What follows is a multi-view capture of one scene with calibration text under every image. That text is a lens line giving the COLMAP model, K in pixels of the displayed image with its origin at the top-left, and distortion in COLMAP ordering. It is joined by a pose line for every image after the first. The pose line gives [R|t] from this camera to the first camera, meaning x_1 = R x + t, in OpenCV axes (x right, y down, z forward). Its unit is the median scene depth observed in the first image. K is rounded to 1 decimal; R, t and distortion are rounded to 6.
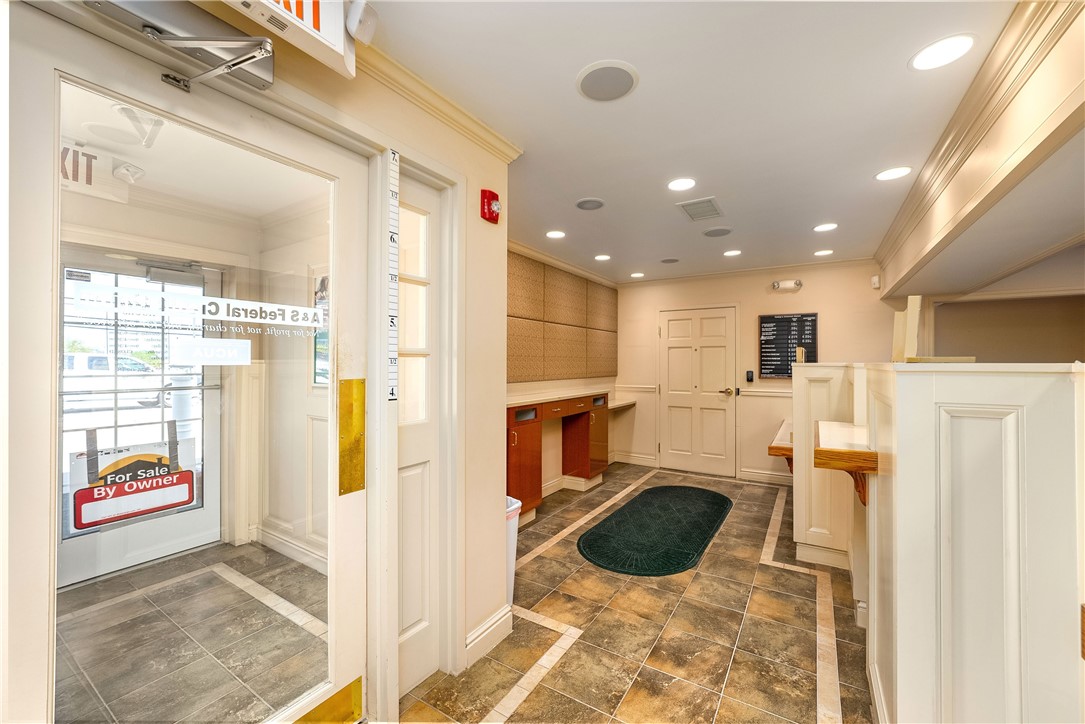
lens RADIAL K [[430.9, 0, 542.5], [0, 430.9, 362.0], [0, 0, 1]] dist [-0.003272, 0.000564]
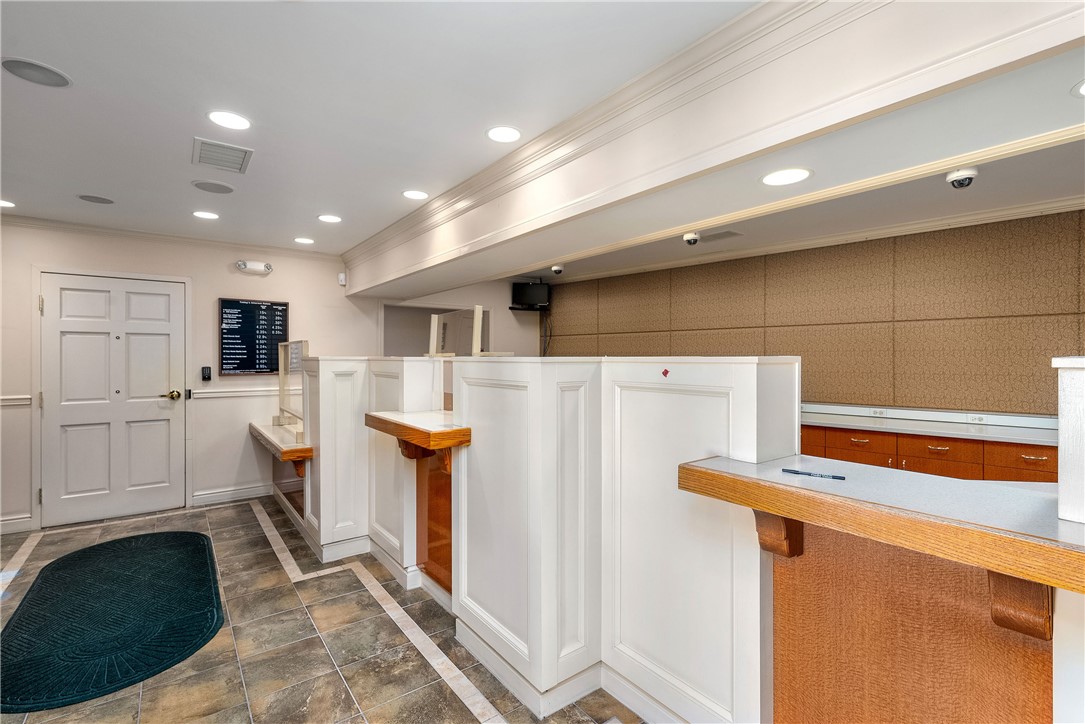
lens RADIAL K [[504.7, 0, 542.5], [0, 504.7, 362.0], [0, 0, 1]] dist [0.016412, -0.000185]
pose [[0.357404, -0.010589, 0.933890, -0.254604], [-0.001201, 0.999930, 0.011797, 0.000205], [-0.933949, -0.005338, 0.357366, 0.133697]]
